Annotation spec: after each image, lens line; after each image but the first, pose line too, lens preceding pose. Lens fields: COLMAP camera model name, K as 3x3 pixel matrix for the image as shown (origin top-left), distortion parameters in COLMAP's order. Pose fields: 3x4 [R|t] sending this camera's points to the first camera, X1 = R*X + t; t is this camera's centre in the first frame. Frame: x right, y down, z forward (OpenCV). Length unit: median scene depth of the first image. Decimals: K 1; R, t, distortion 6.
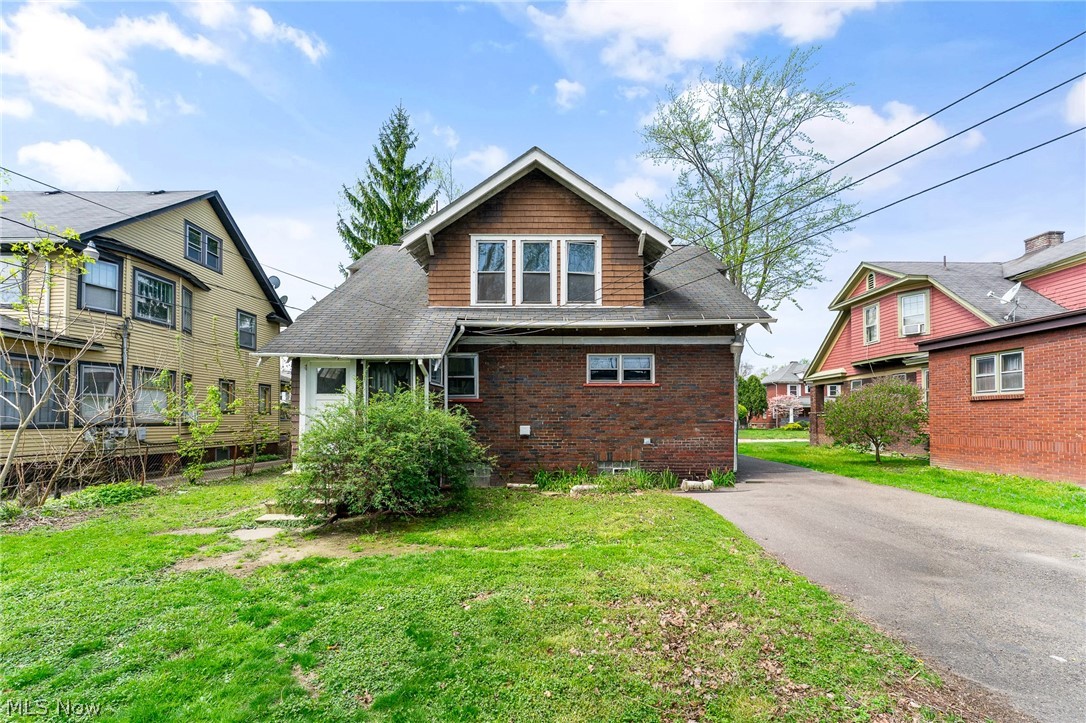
lens RADIAL K [[457.7, 0, 545.2], [0, 457.7, 412.1], [0, 0, 1]] dist [-0.002536, -0.000169]
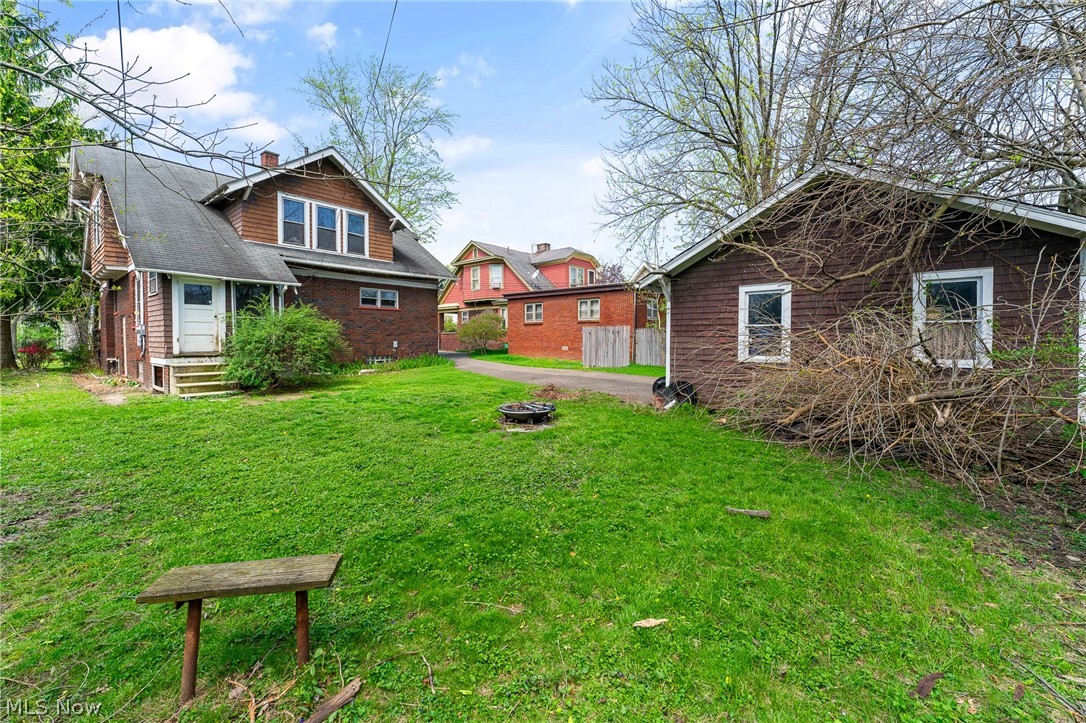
lens RADIAL K [[454.4, 0, 559.1], [0, 454.4, 360.5], [0, 0, 1]] dist [-0.002229, -0.000186]
pose [[0.622873, -0.034868, 0.781545, -0.702427], [-0.007695, 0.998685, 0.050689, 0.037907], [-0.782285, -0.037586, 0.621786, -0.502082]]
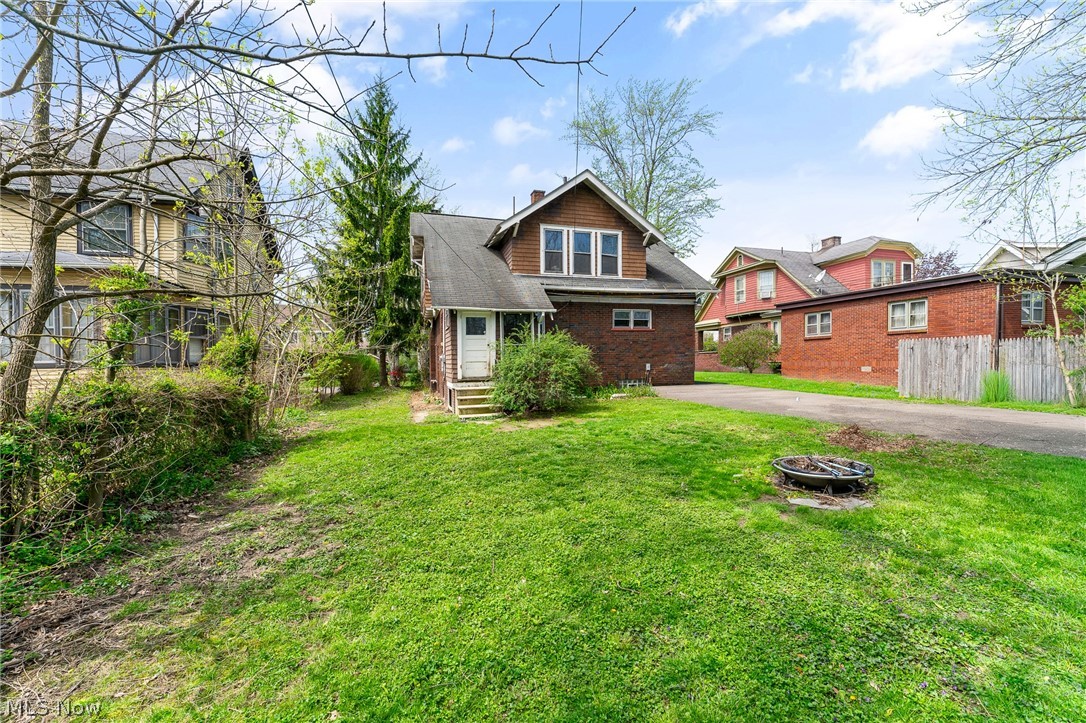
lens RADIAL K [[454.3, 0, 544.4], [0, 454.3, 377.8], [0, 0, 1]] dist [-0.002555, -0.000099]
pose [[0.952002, -0.028184, 0.304791, -0.589610], [0.014933, 0.998843, 0.045719, 0.028166], [-0.305727, -0.038973, 0.951321, -0.372670]]
